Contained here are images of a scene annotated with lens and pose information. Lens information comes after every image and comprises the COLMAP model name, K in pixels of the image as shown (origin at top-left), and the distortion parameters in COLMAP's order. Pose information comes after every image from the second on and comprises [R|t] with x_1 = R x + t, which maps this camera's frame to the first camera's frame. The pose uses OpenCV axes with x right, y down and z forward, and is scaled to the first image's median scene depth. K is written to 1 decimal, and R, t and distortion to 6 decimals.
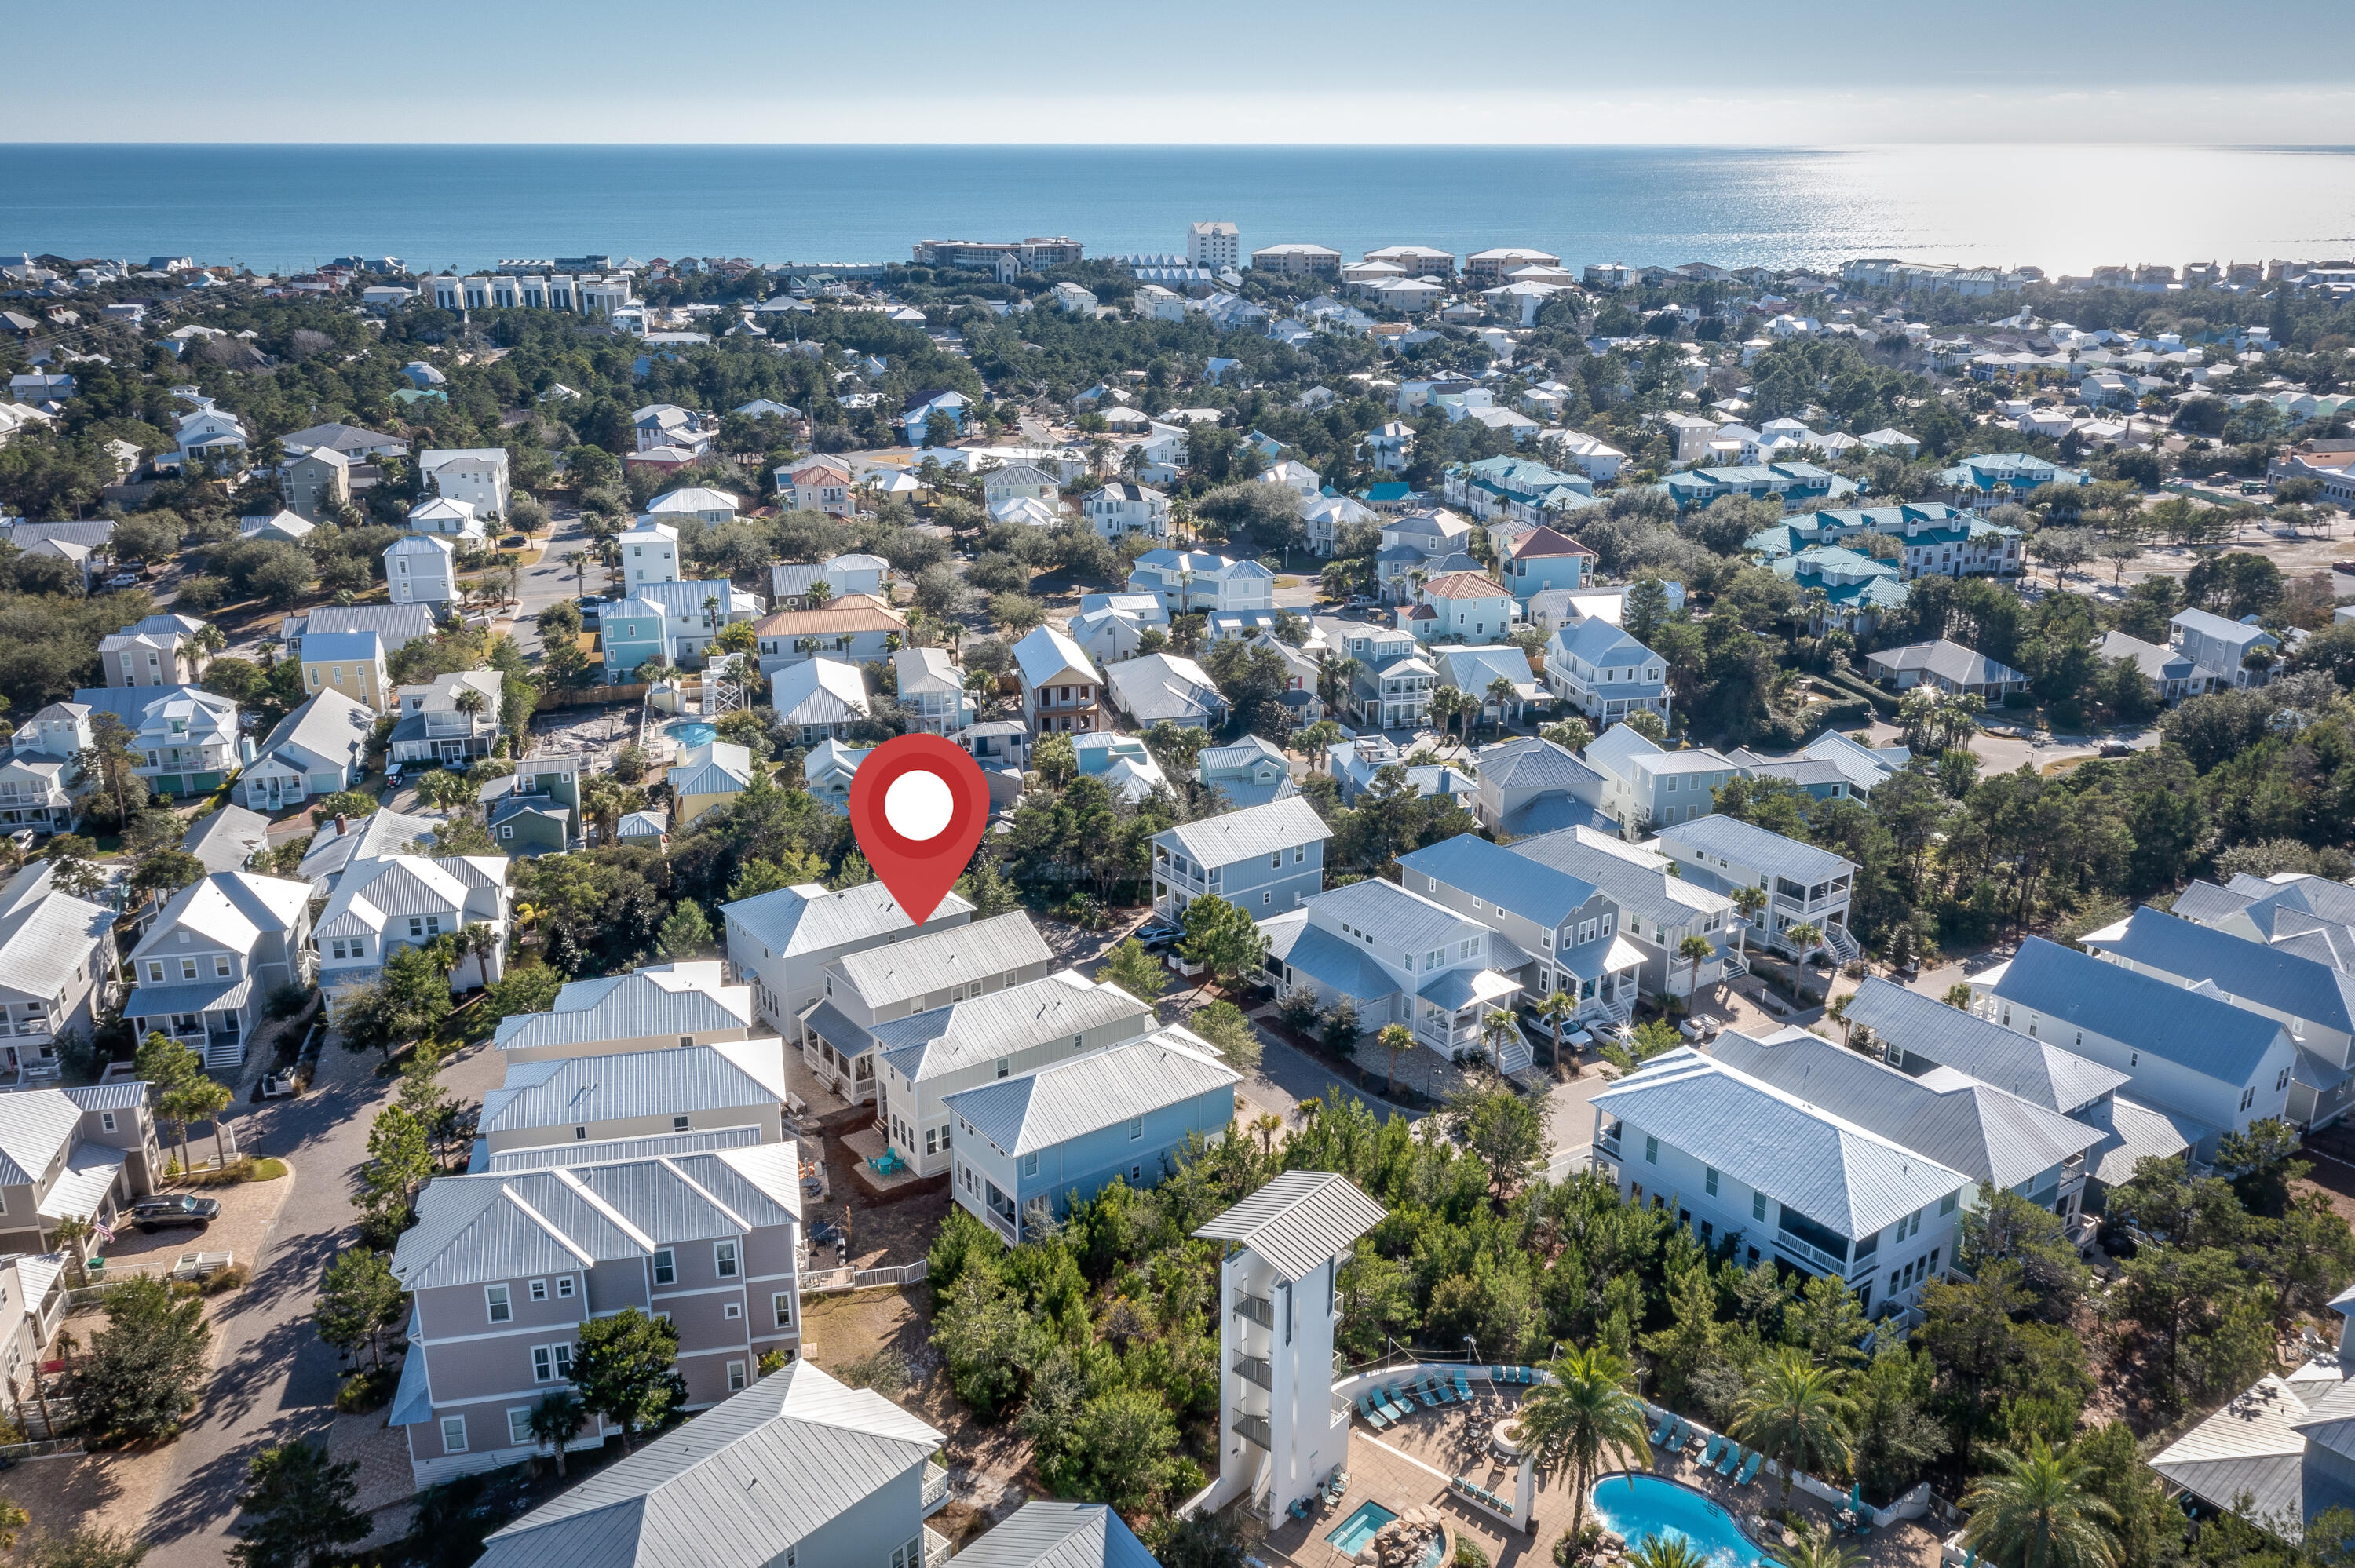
lens RADIAL K [[1908.5, 0, 1184.8], [0, 1908.5, 778.4], [0, 0, 1]] dist [-0.001761, 0.006555]
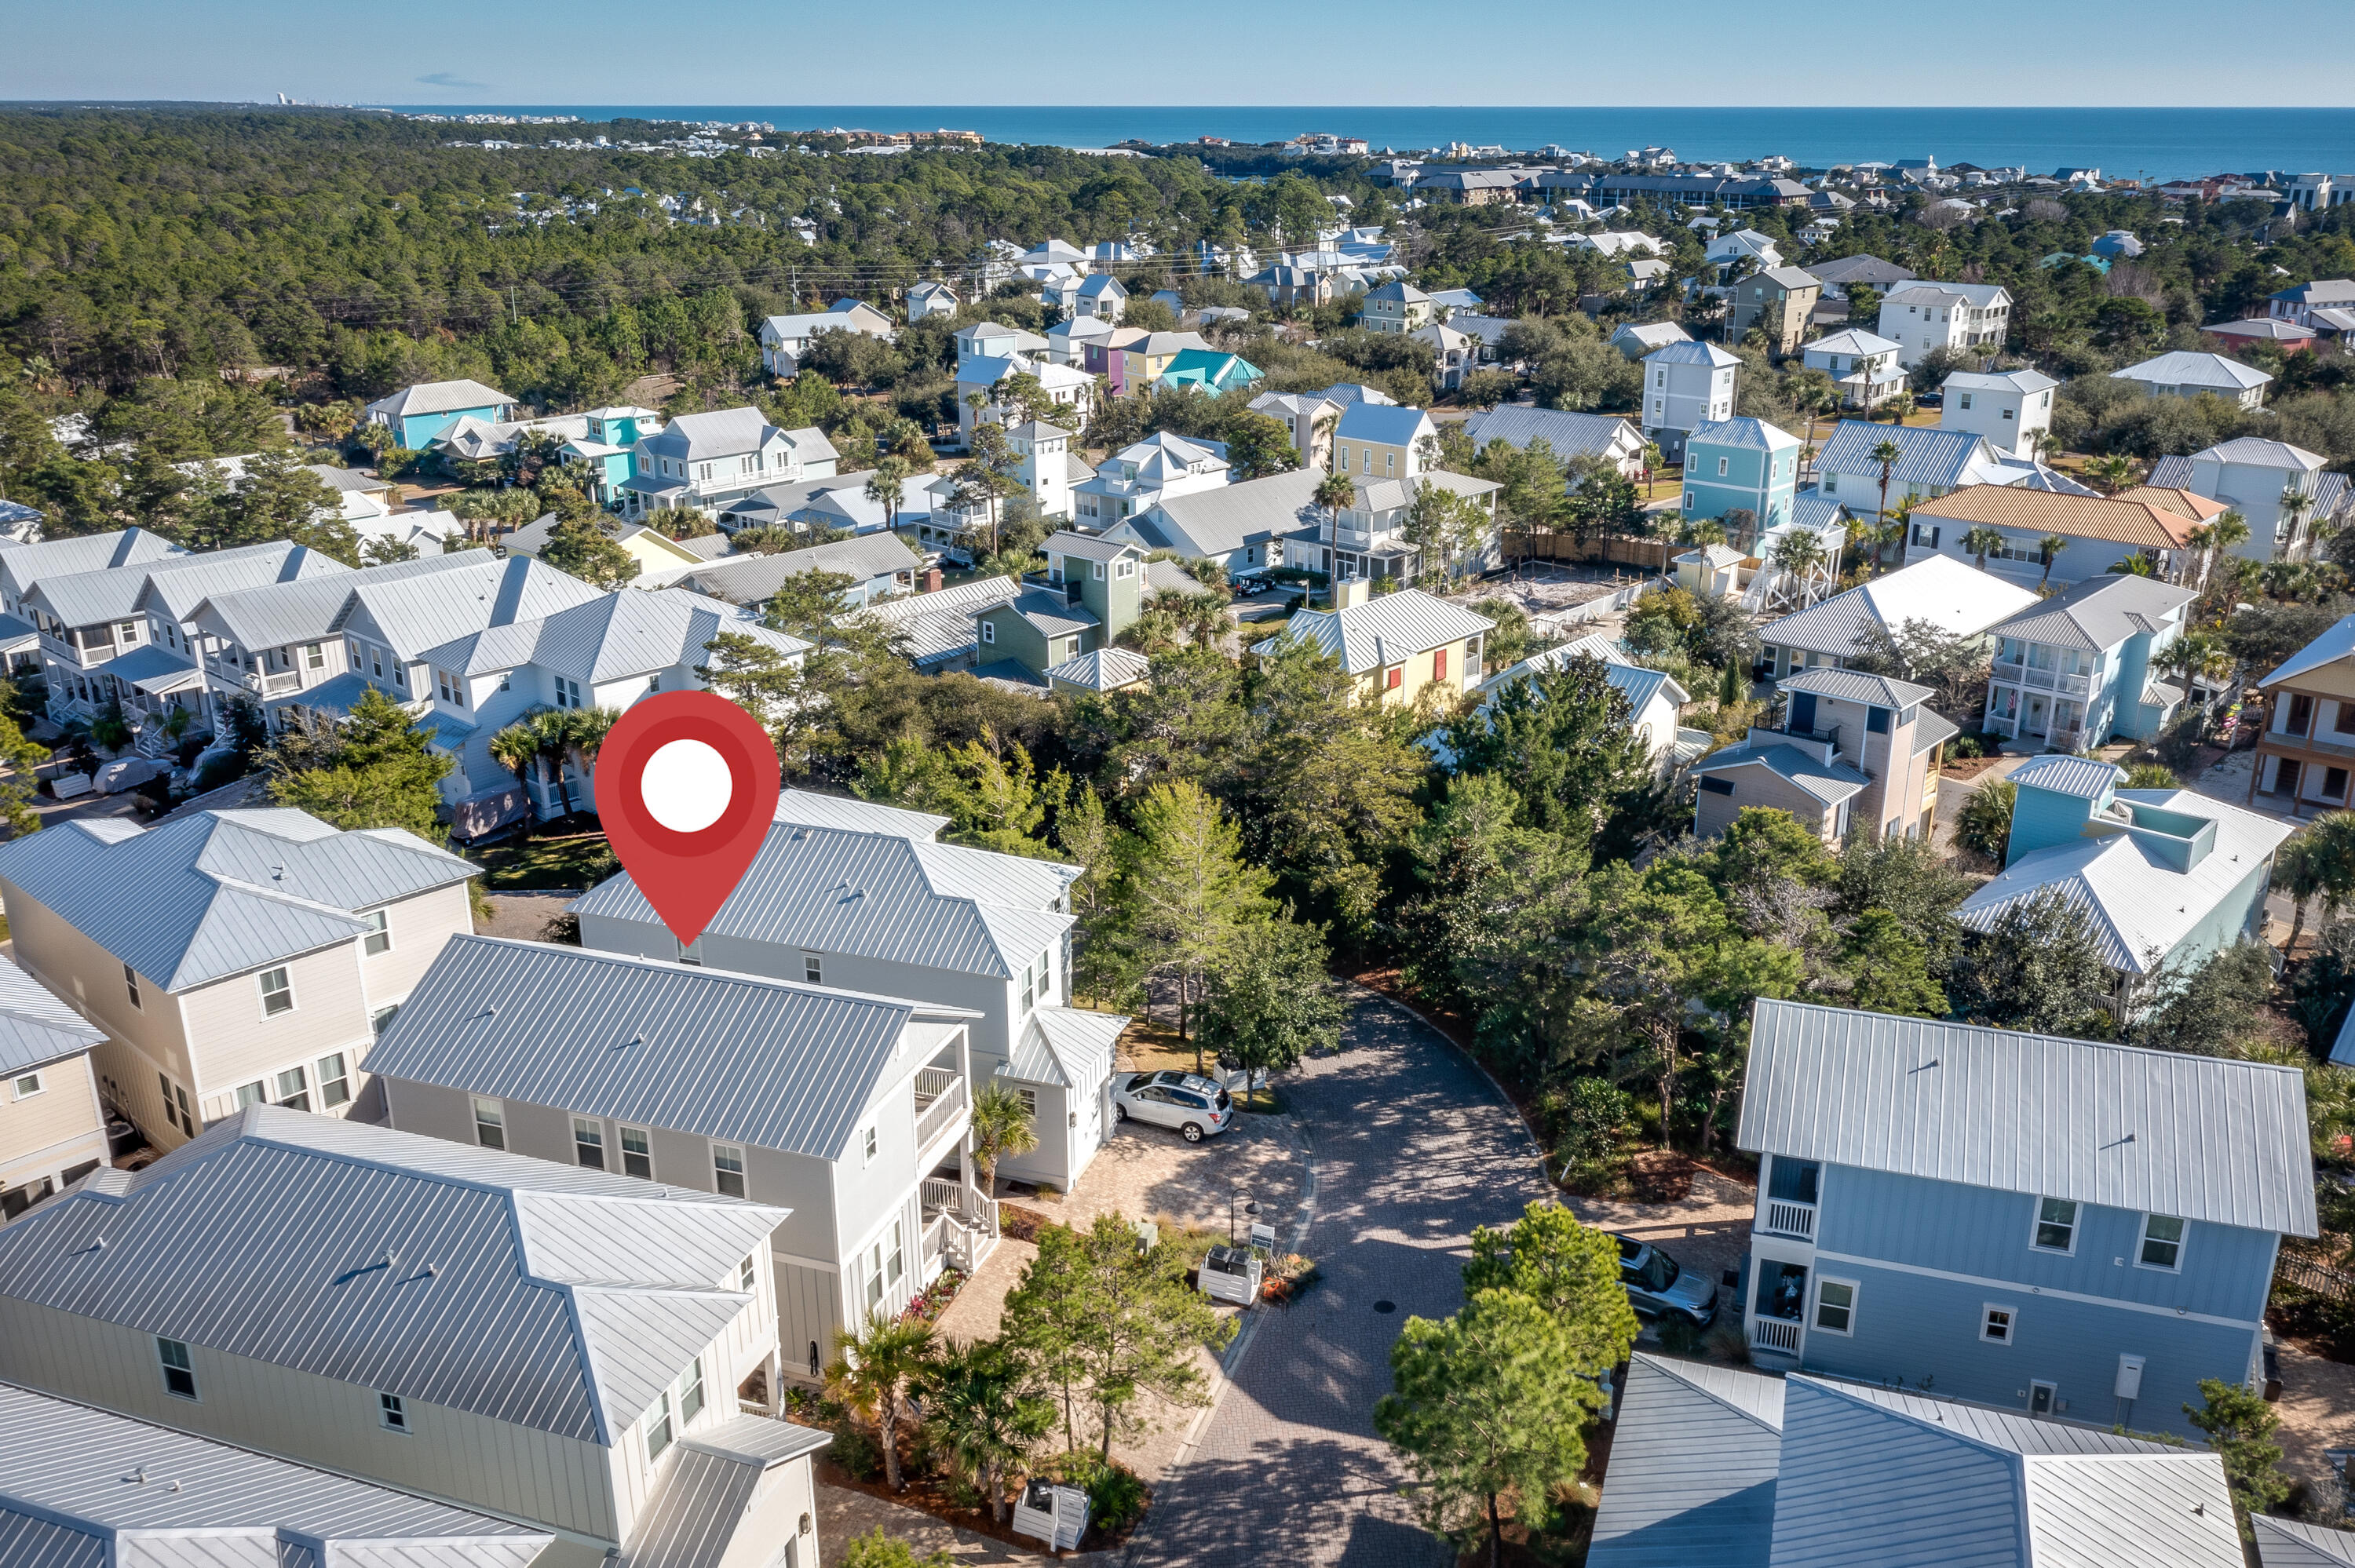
lens RADIAL K [[1918.8, 0, 1204.4], [0, 1918.8, 797.3], [0, 0, 1]] dist [-0.006395, 0.008488]
pose [[0.579923, 0.281015, -0.764670, 0.131102], [-0.265287, 0.952604, 0.148888, -0.021524], [0.770268, 0.116513, 0.626987, 0.491497]]
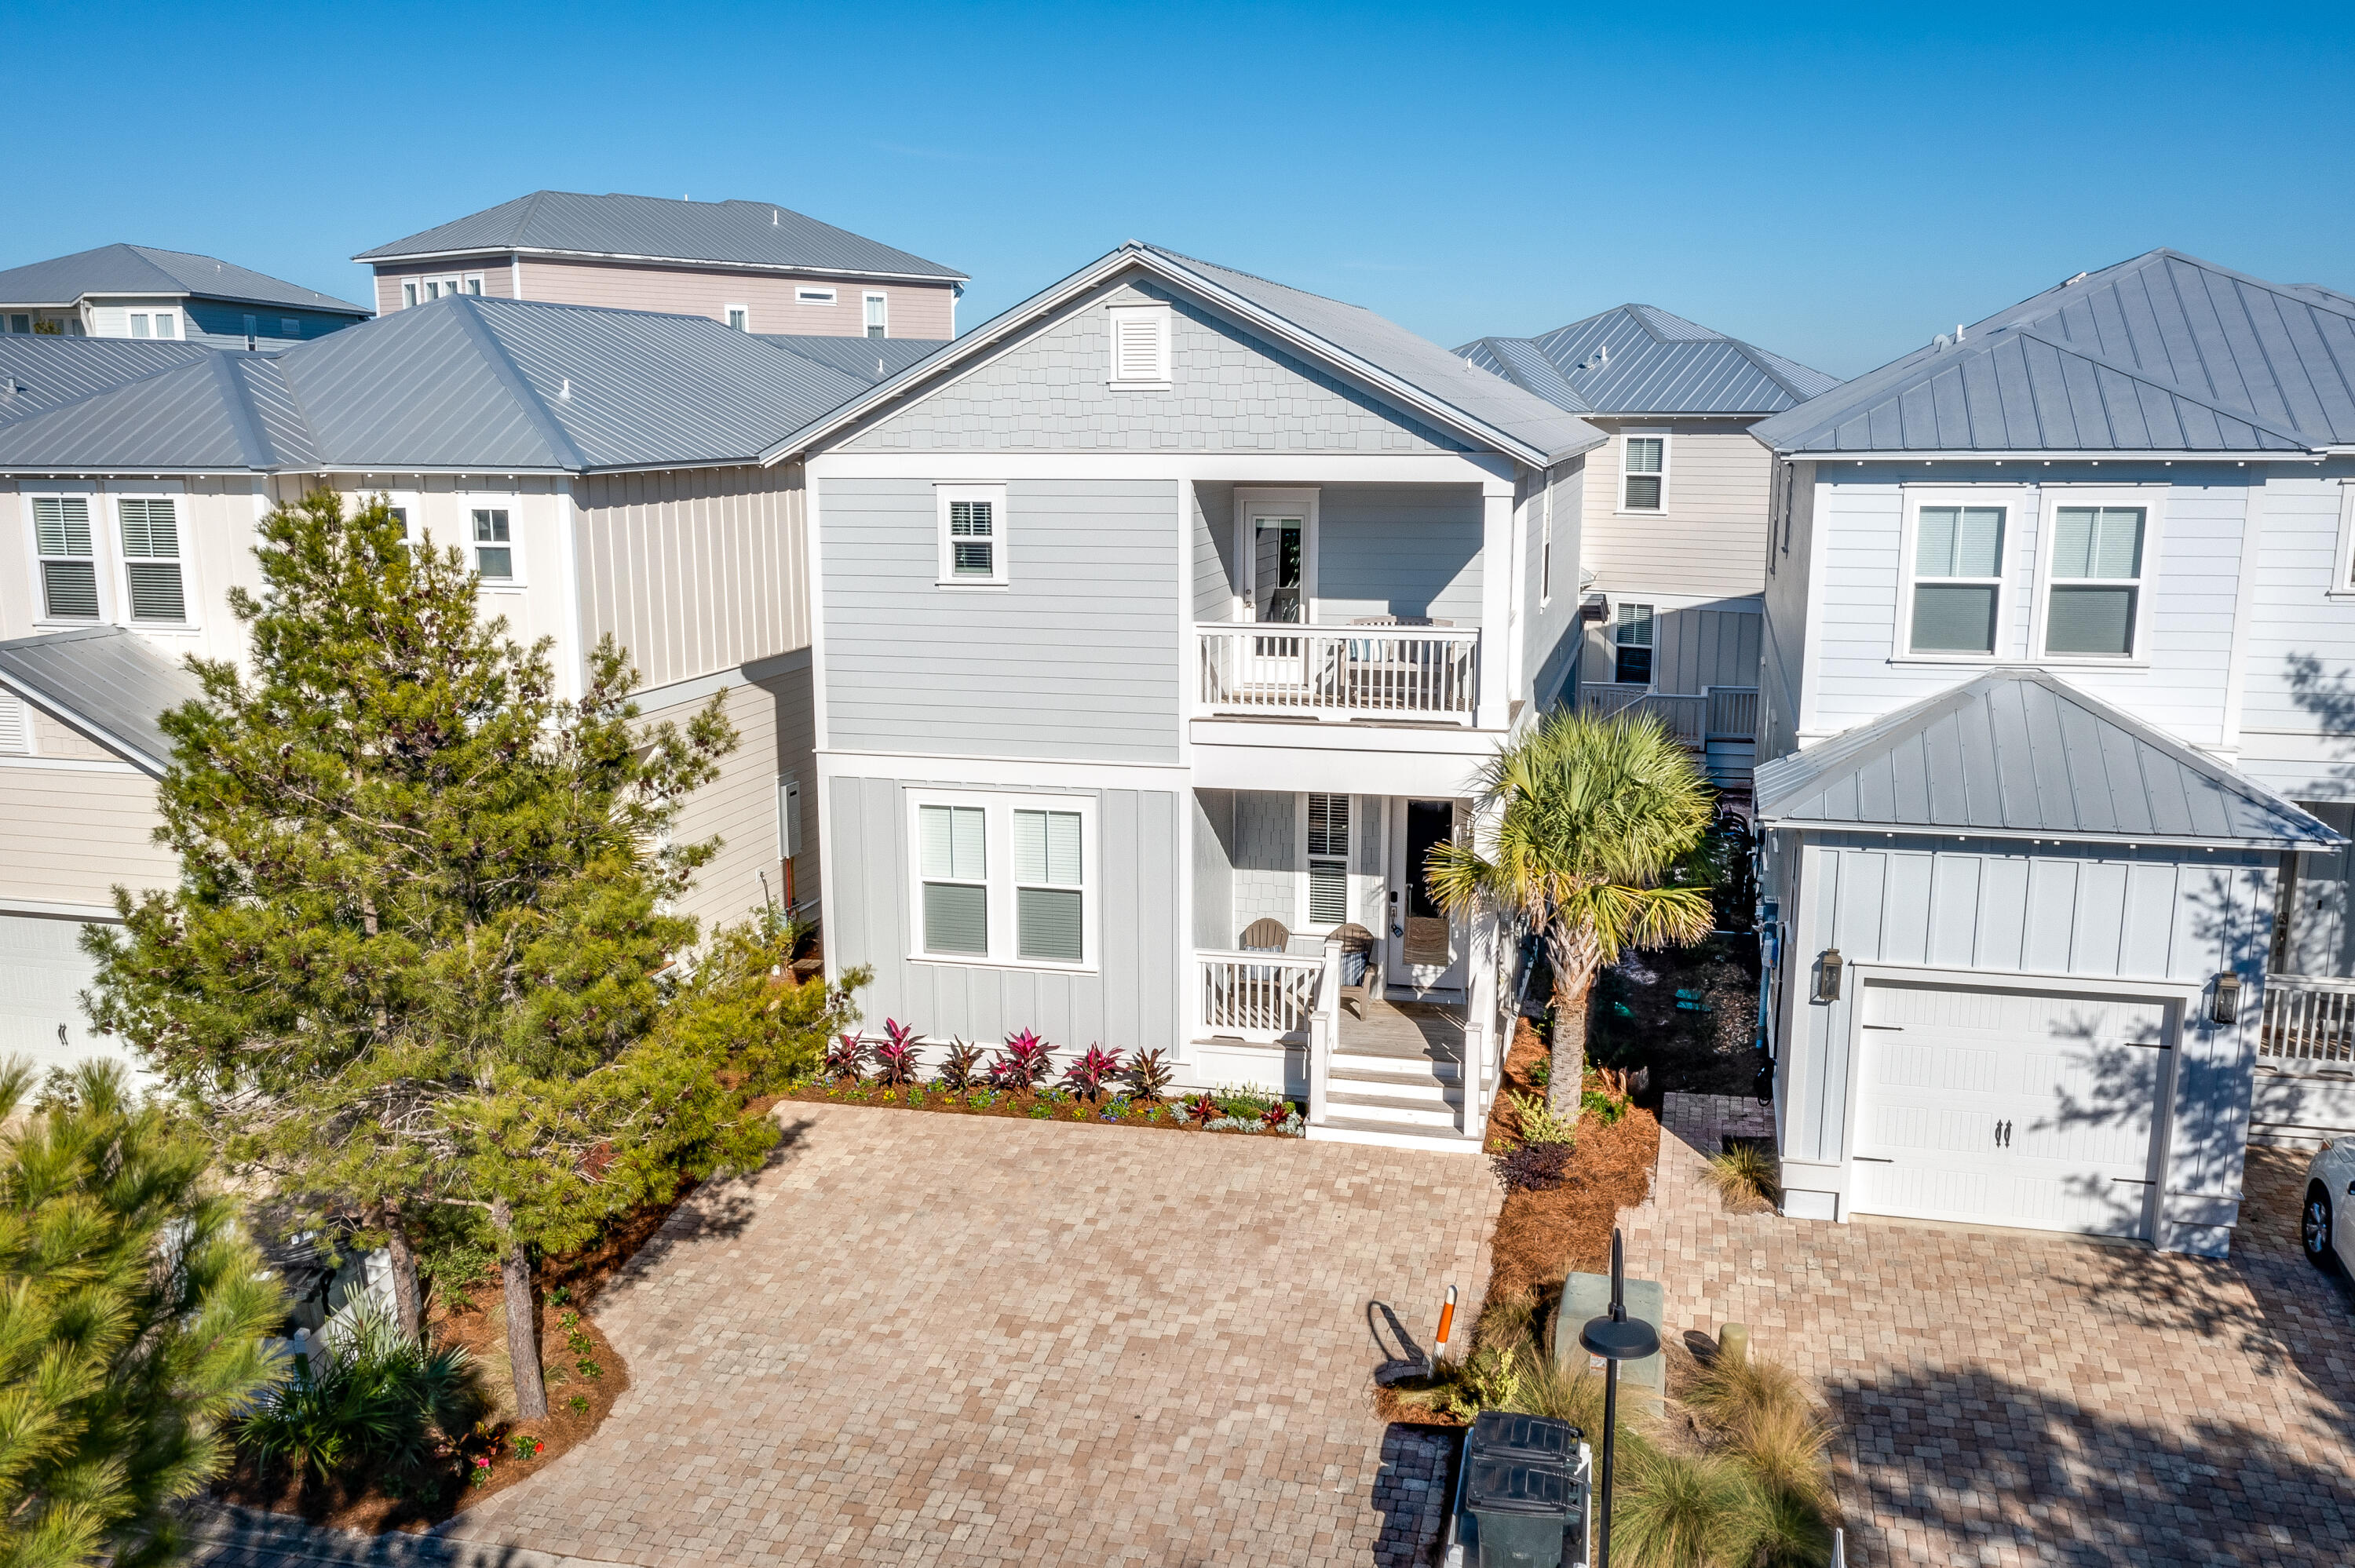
lens RADIAL K [[1994.8, 0, 1161.0], [0, 1994.8, 837.0], [0, 0, 1]] dist [-0.005682, 0.003566]
pose [[-0.774632, 0.135473, -0.617731, 0.006932], [-0.198885, 0.875040, 0.441304, 0.027137], [0.600325, 0.464706, -0.650891, 0.678813]]
